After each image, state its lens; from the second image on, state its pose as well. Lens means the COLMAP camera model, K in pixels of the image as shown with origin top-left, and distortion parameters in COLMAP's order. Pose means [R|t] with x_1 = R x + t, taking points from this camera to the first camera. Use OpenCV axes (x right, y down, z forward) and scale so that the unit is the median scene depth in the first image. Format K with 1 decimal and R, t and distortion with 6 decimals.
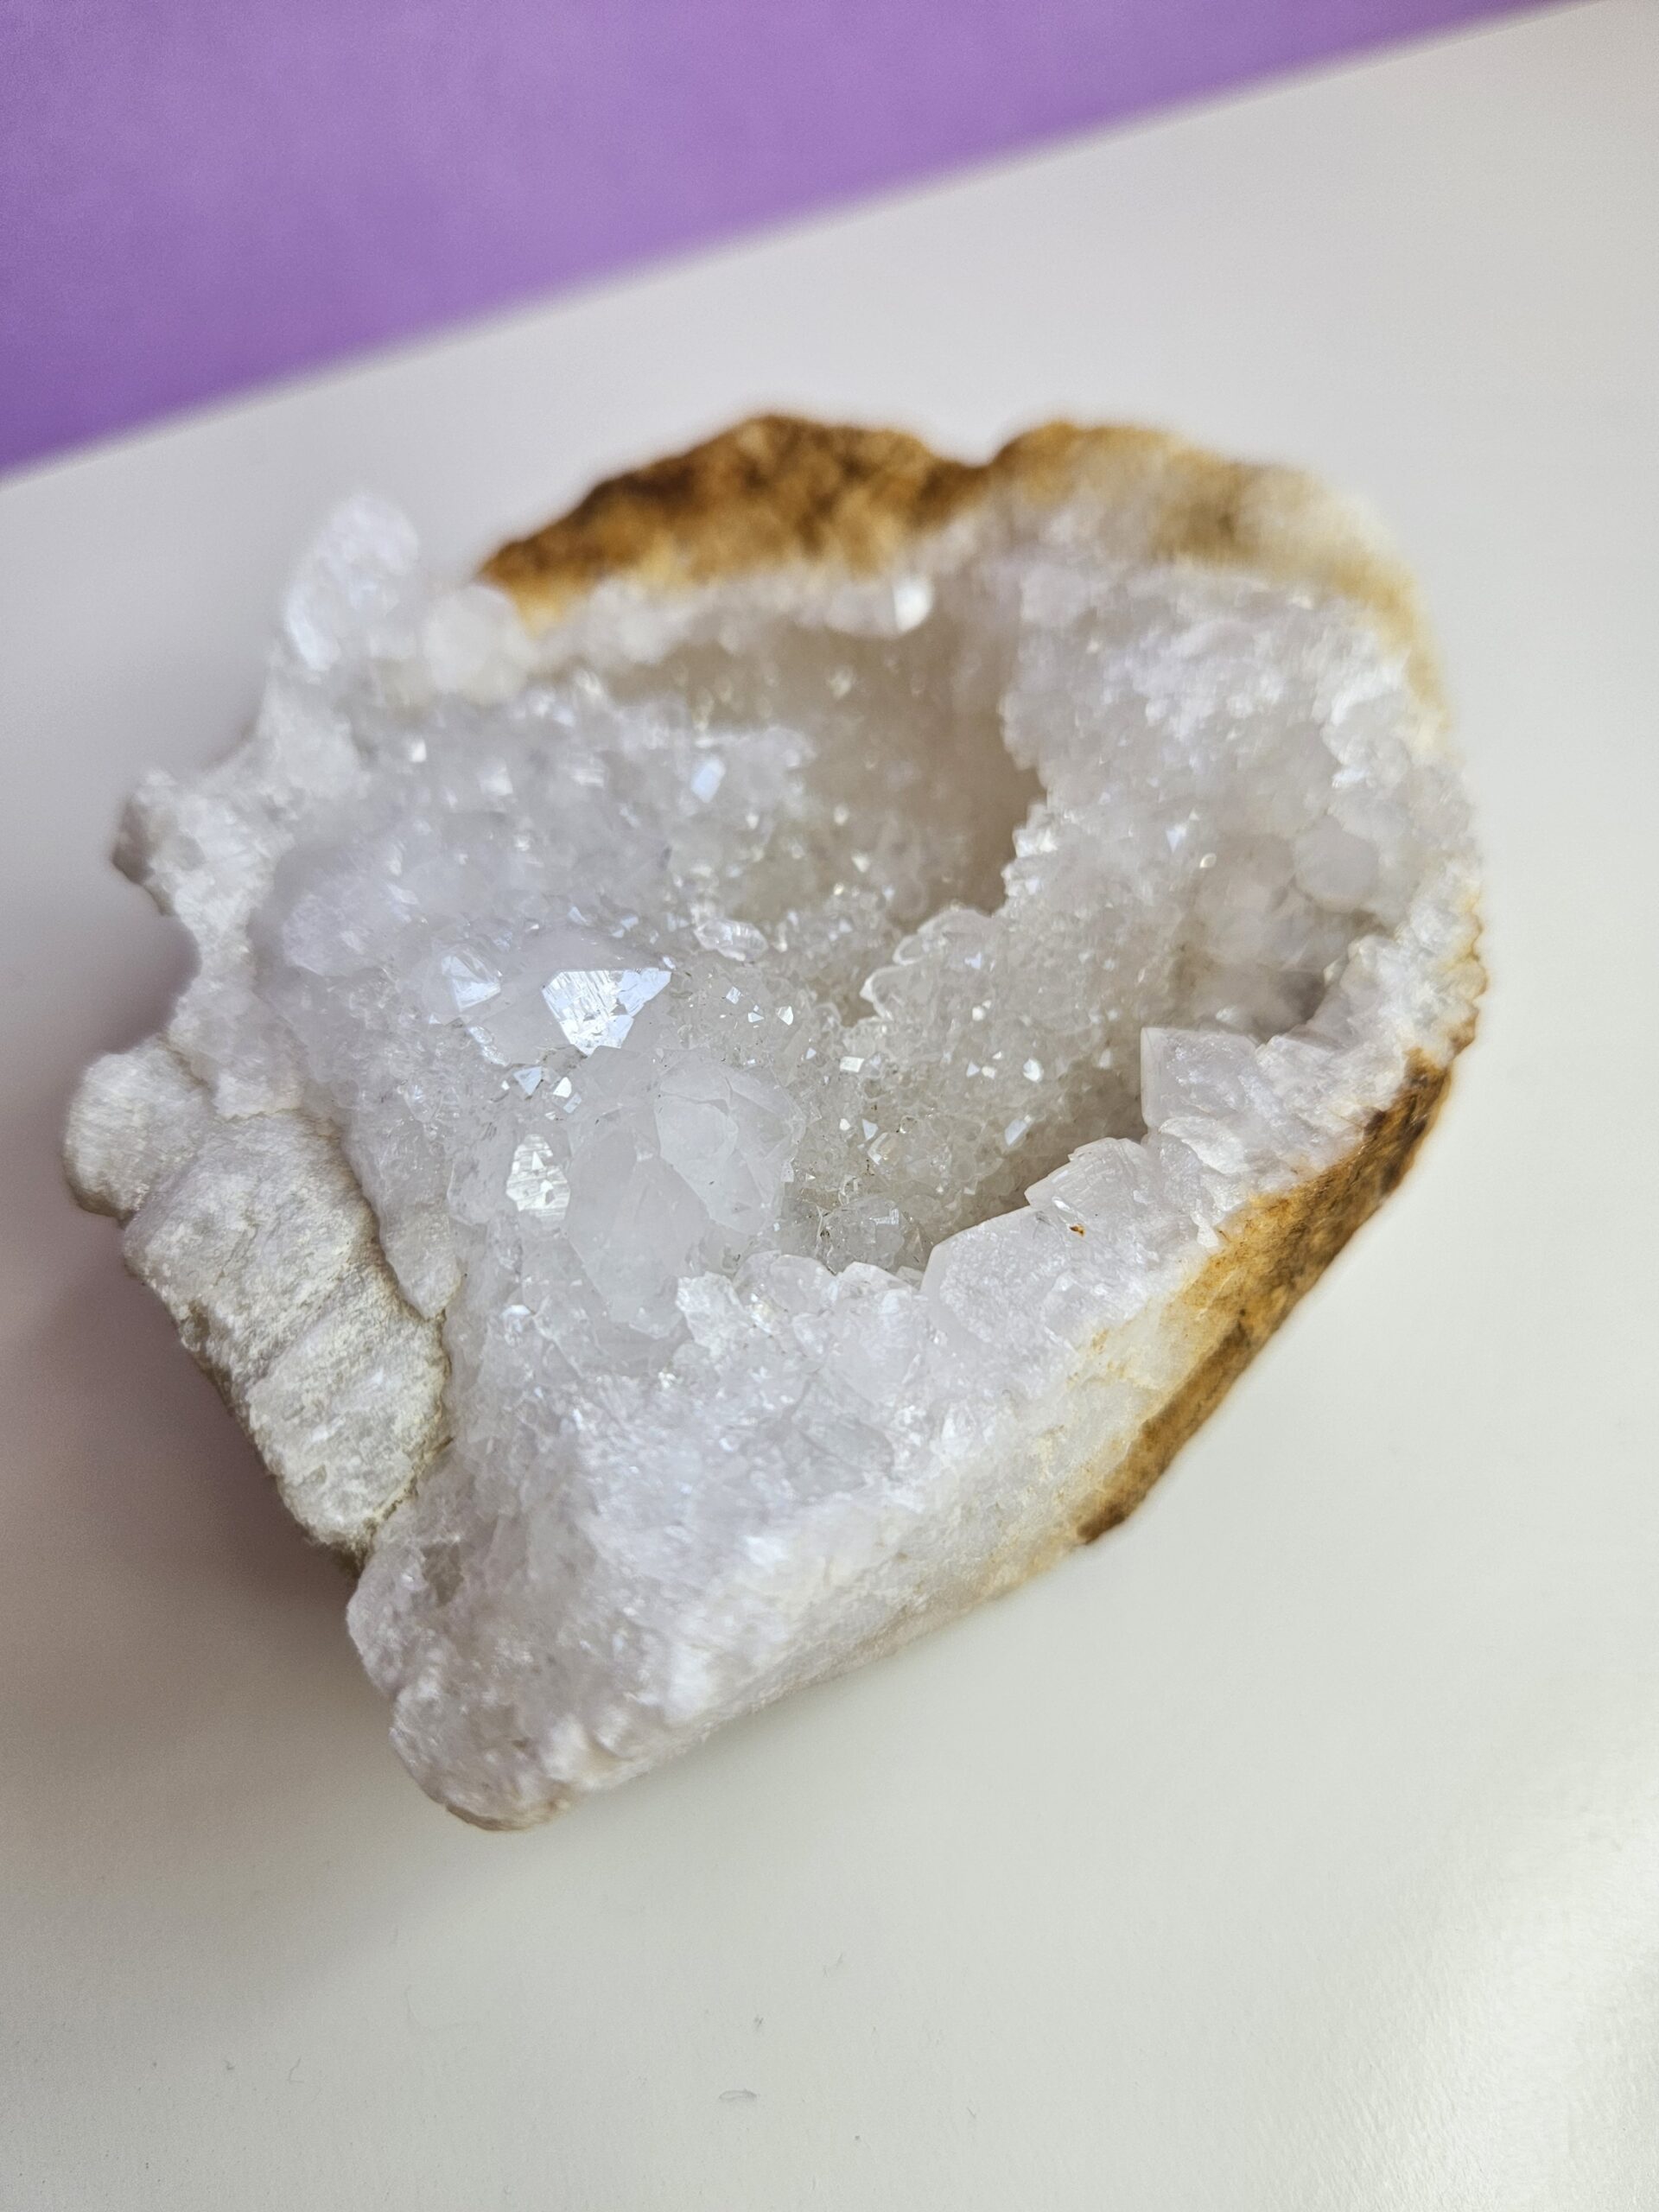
lens RADIAL K [[1602.8, 0, 836.3], [0, 1602.8, 1098.9], [0, 0, 1]] dist [-0.002565, -0.001957]
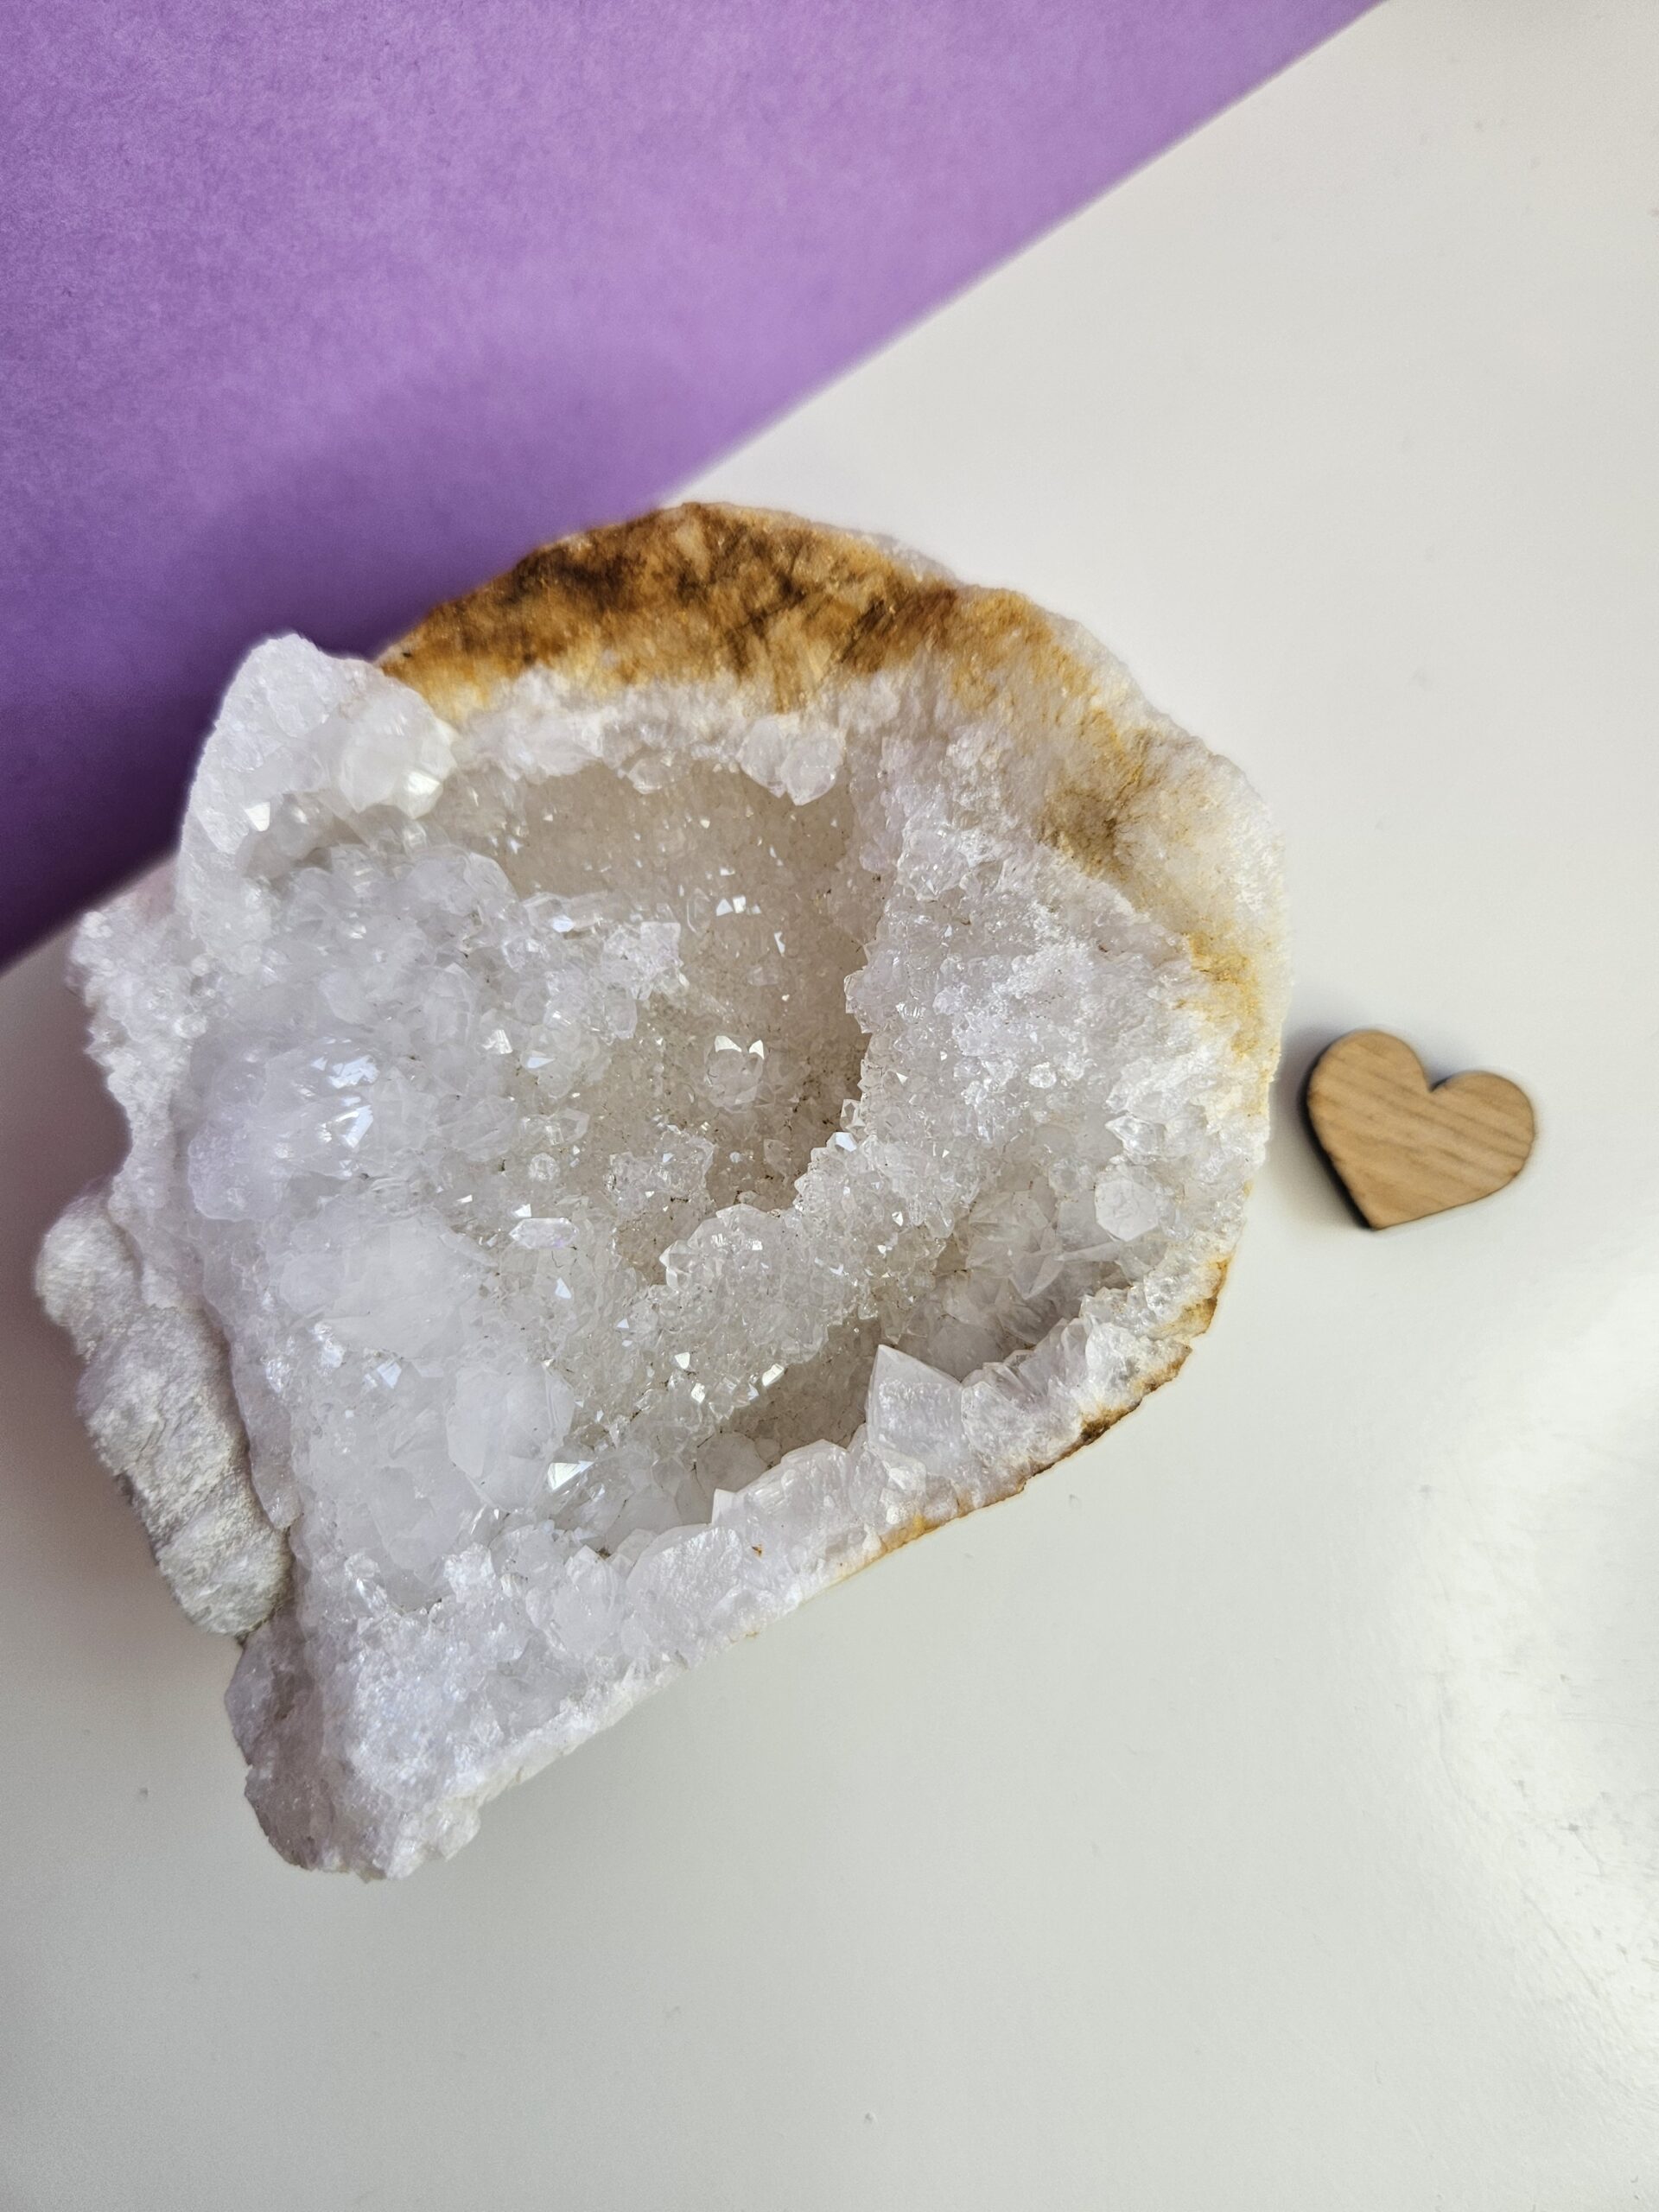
lens RADIAL K [[1657.8, 0, 829.5], [0, 1657.8, 1106.0], [0, 0, 1]] dist [-0.008472, -0.009035]
pose [[0.978125, 0.192258, -0.079420, 0.234924], [-0.124444, 0.846767, 0.517203, -0.892530], [0.166687, -0.496006, 0.852170, 0.032361]]
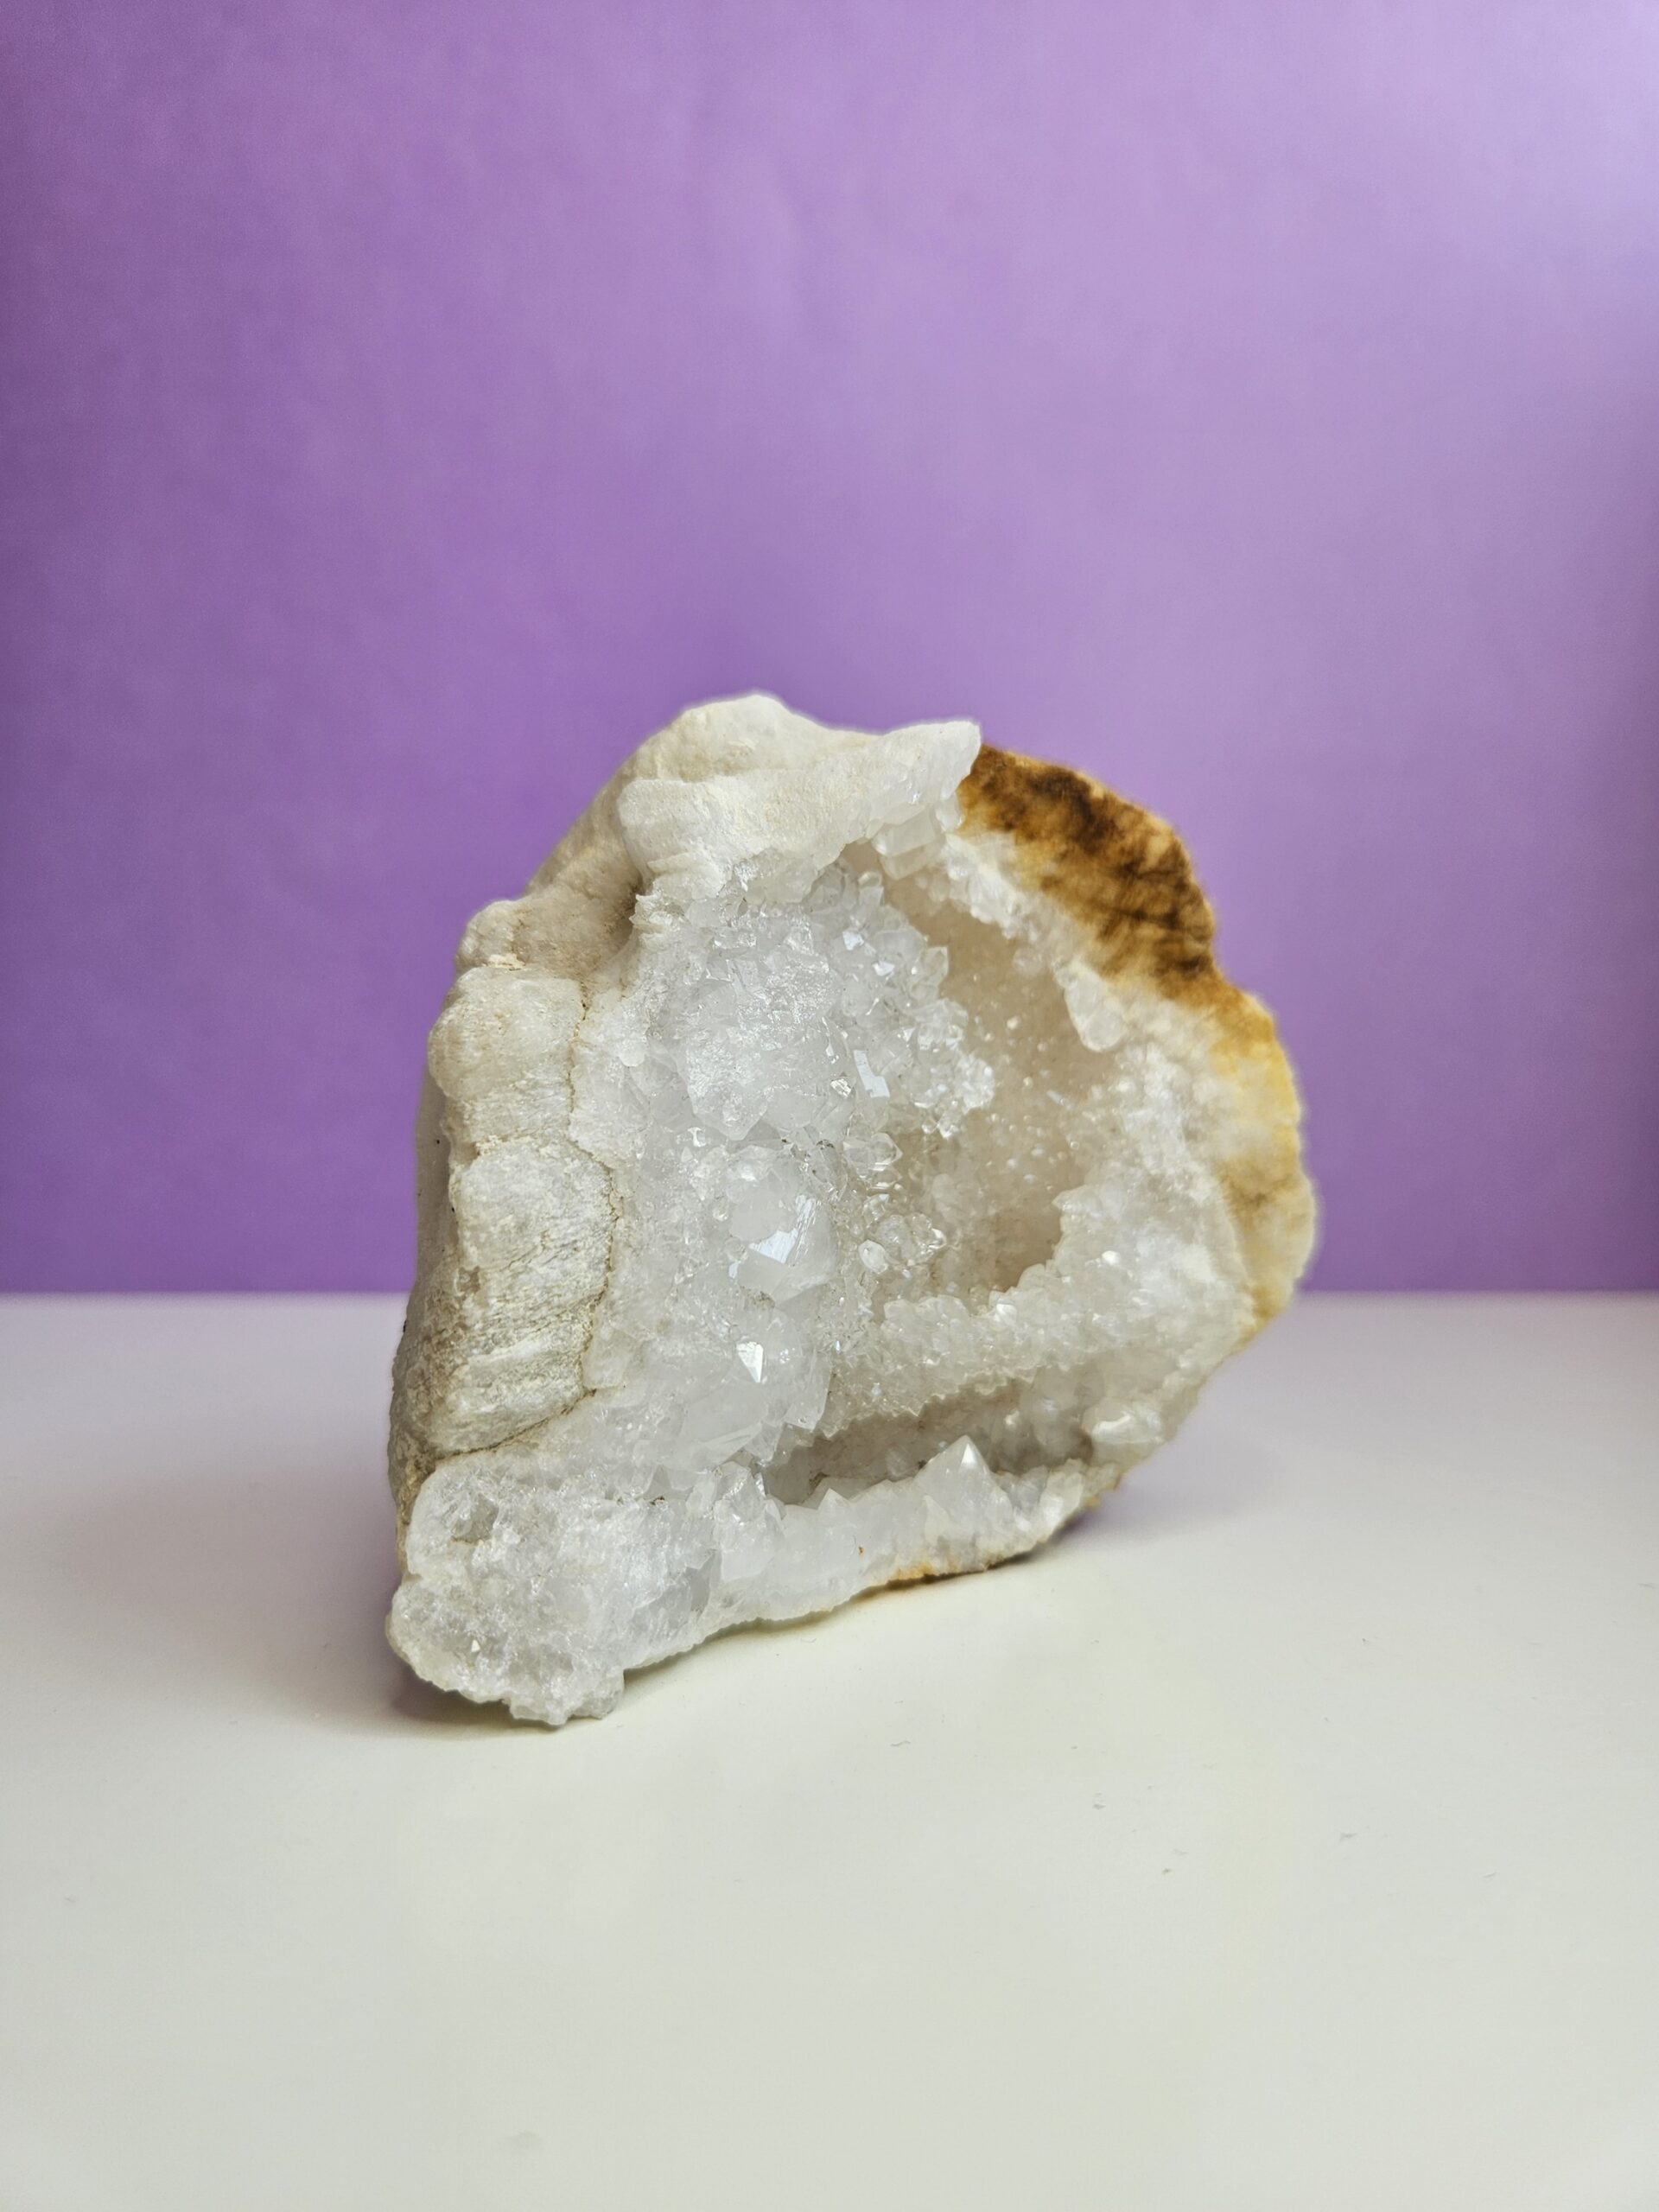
lens RADIAL K [[1602.8, 0, 836.3], [0, 1602.8, 1098.9], [0, 0, 1]] dist [-0.002565, -0.001957]
pose [[0.558815, 0.665525, 0.494776, -0.953188], [-0.808244, 0.570645, 0.145278, -0.386858], [-0.185656, -0.481083, 0.856791, -0.182220]]
